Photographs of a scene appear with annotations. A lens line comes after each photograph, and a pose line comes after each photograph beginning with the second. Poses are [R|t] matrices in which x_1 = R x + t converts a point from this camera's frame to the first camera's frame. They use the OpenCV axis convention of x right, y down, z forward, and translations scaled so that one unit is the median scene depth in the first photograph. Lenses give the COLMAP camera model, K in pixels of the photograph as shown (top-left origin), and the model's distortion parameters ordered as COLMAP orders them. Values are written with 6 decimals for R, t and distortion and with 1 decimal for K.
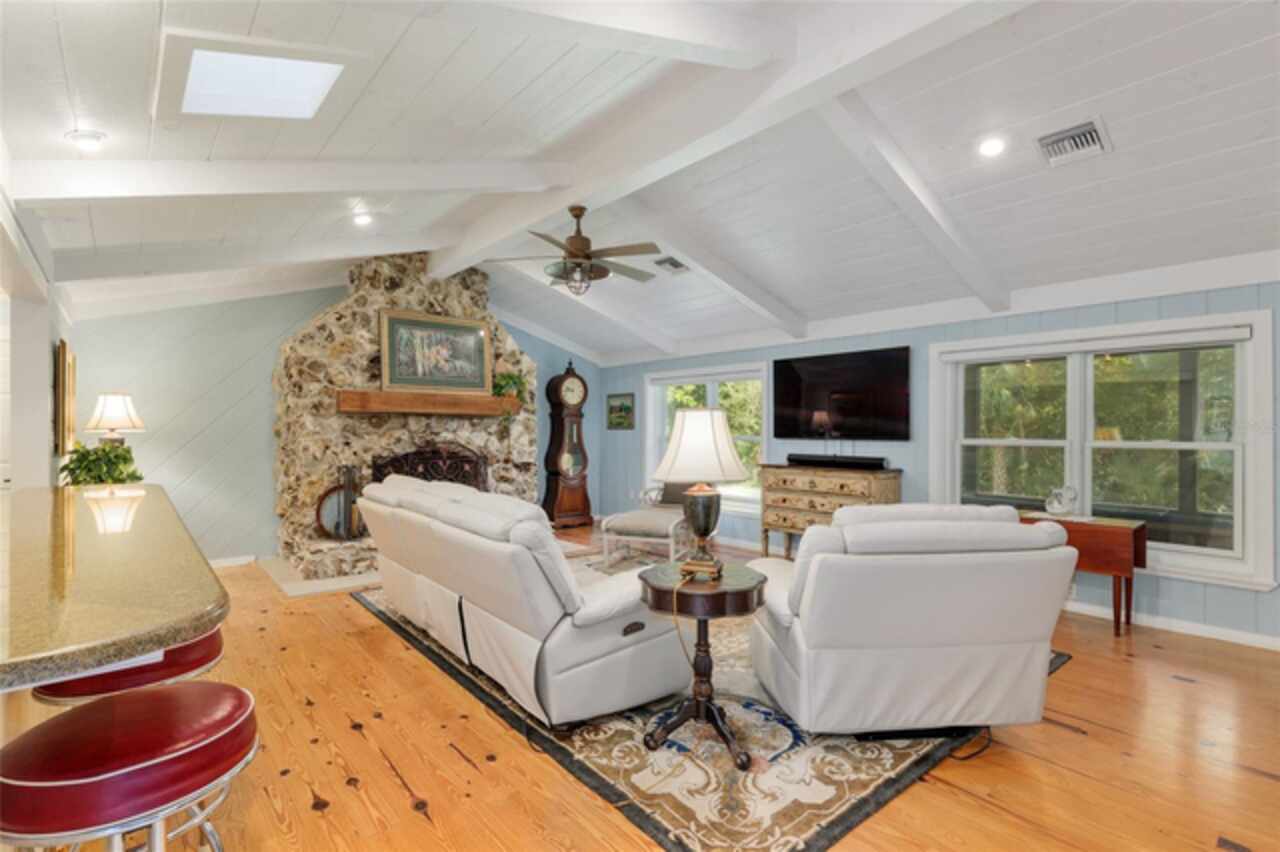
lens RADIAL K [[605.4, 0, 639.1], [0, 605.4, 428.3], [0, 0, 1]] dist [-0.000603, -0.000035]
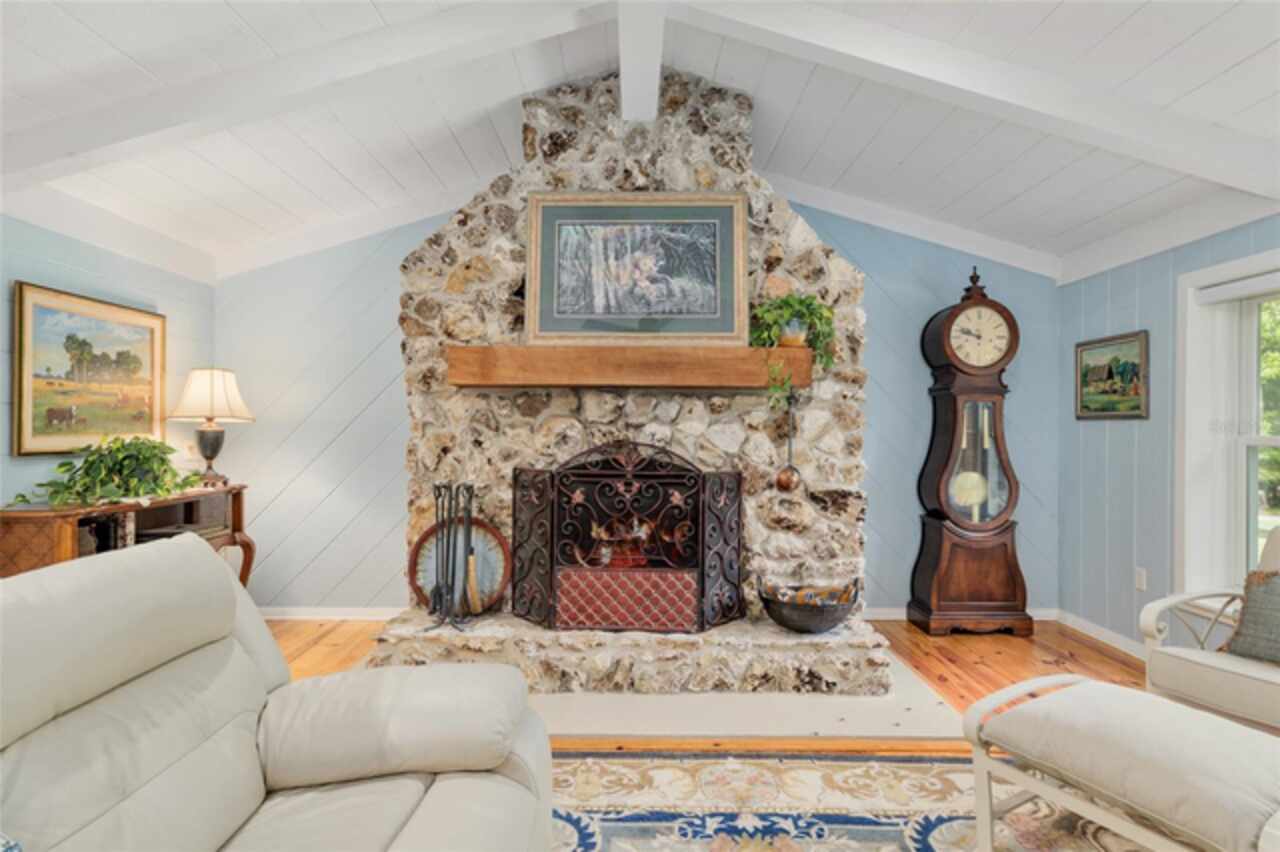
lens RADIAL K [[673.6, 0, 639.3], [0, 673.6, 428.7], [0, 0, 1]] dist [-0.001443, -0.000432]
pose [[0.759481, 0.001999, -0.650527, 0.033912], [-0.000744, 0.999997, 0.002205, 0.009359], [0.650529, -0.001191, 0.759480, 0.571591]]
